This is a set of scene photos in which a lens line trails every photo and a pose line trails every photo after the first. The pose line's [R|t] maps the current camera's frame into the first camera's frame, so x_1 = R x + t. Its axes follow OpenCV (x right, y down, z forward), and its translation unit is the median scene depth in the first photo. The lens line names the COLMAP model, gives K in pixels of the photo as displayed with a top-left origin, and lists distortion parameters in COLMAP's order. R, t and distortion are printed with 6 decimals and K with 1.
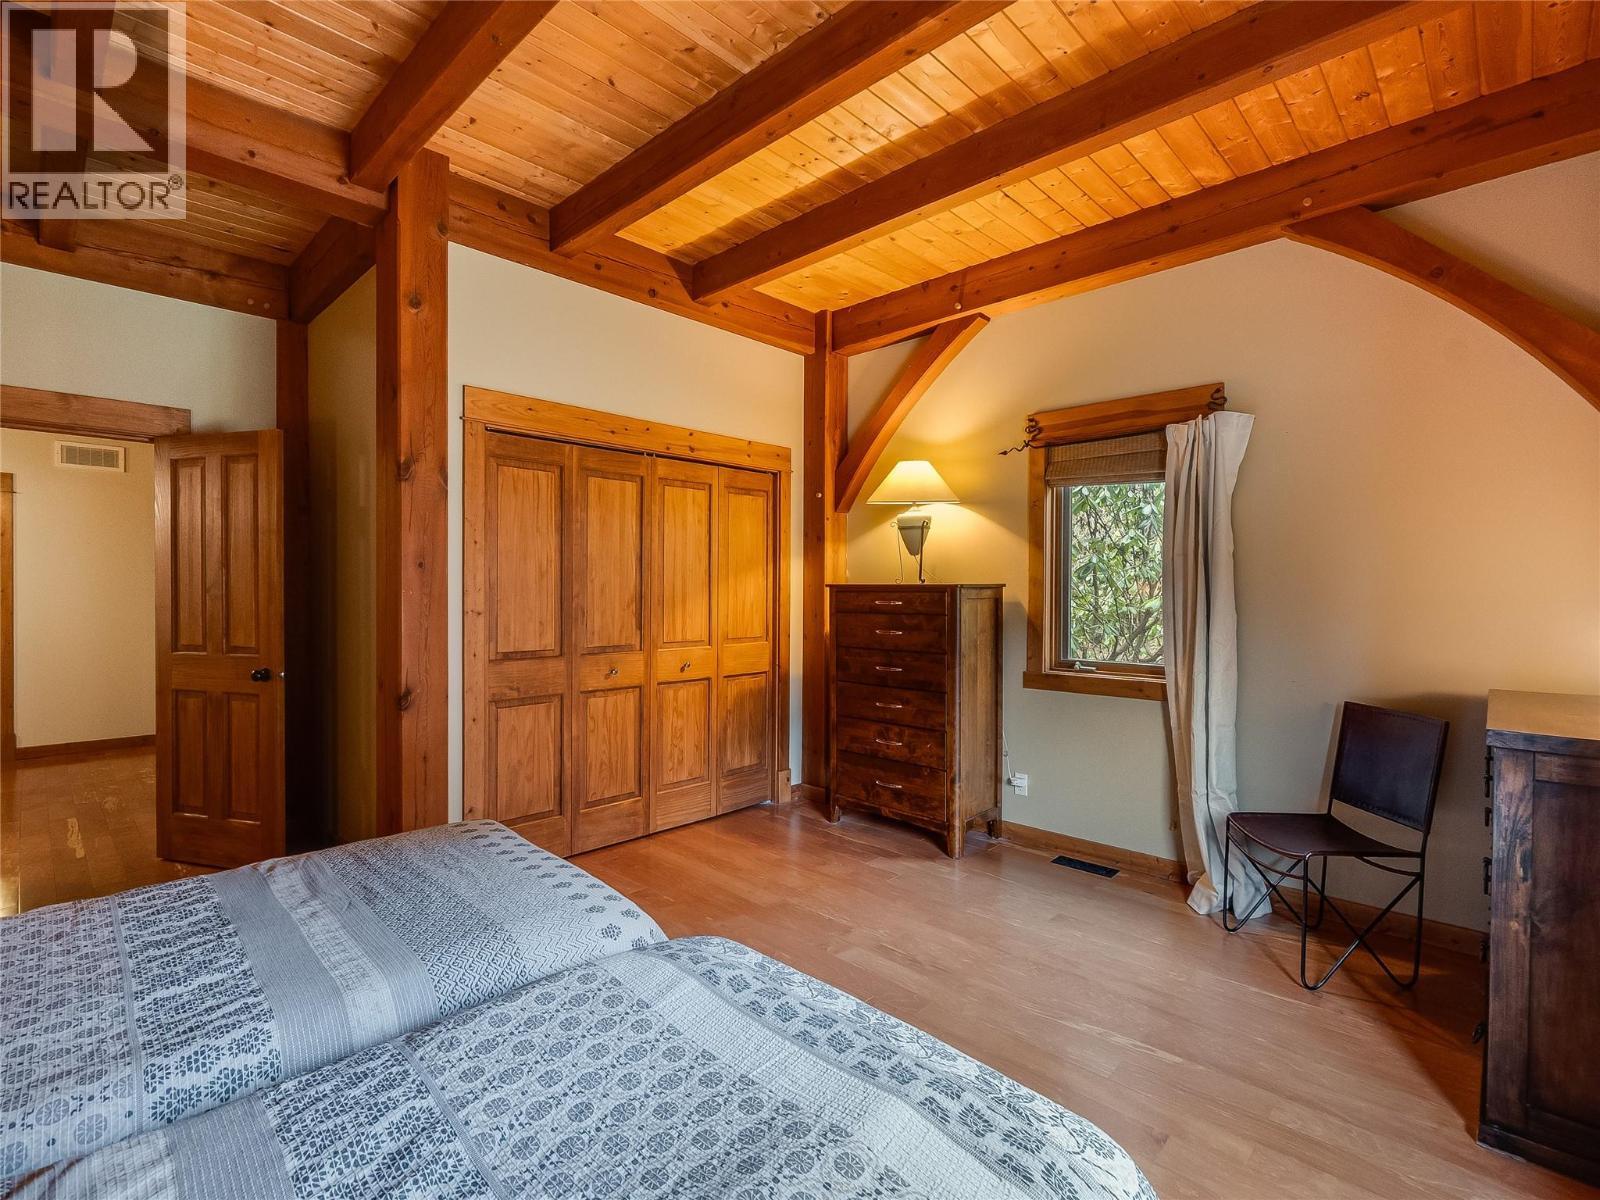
lens RADIAL K [[747.0, 0, 801.2], [0, 747.0, 594.1], [0, 0, 1]] dist [-0.014130, 0.000283]
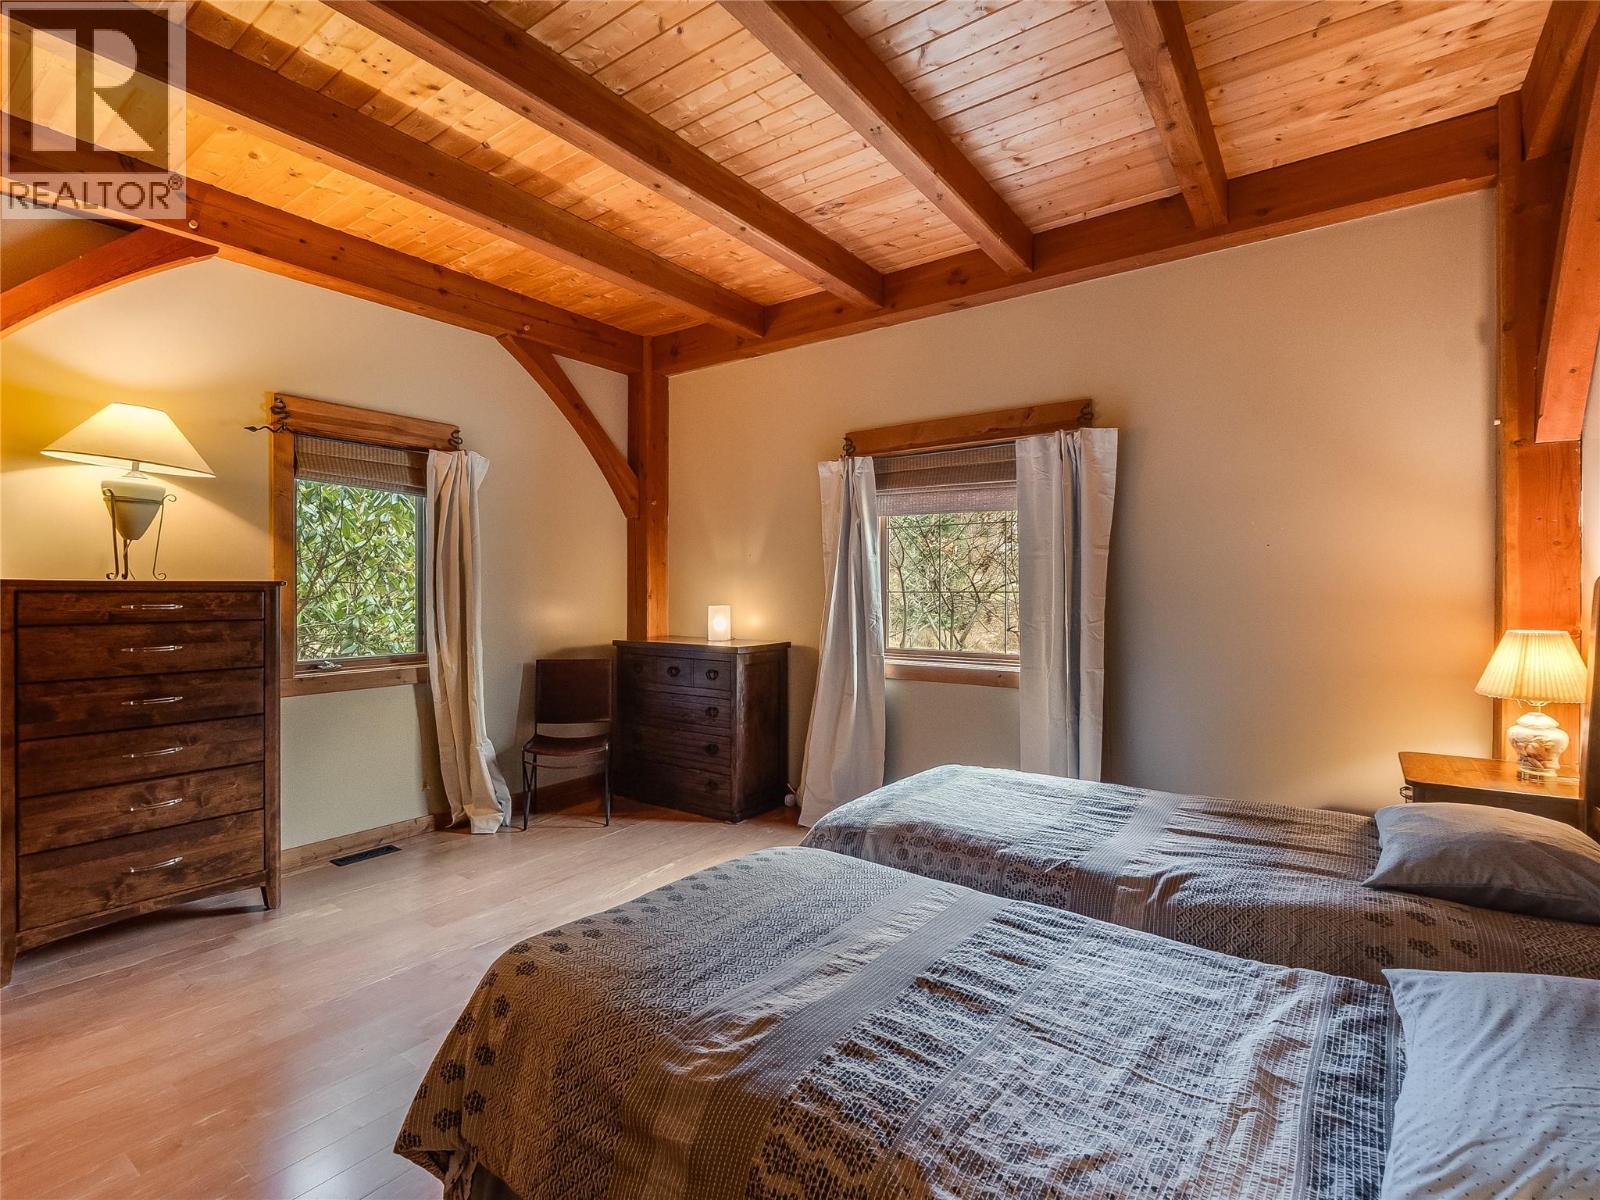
lens RADIAL K [[802.6, 0, 733.9], [0, 802.6, 585.0], [0, 0, 1]] dist [-0.015678, 0.000060]
pose [[-0.099236, 0.000137, 0.995064, -0.732504], [0.004418, 0.999990, 0.000302, -0.007604], [-0.995054, 0.004426, -0.099236, 0.567241]]
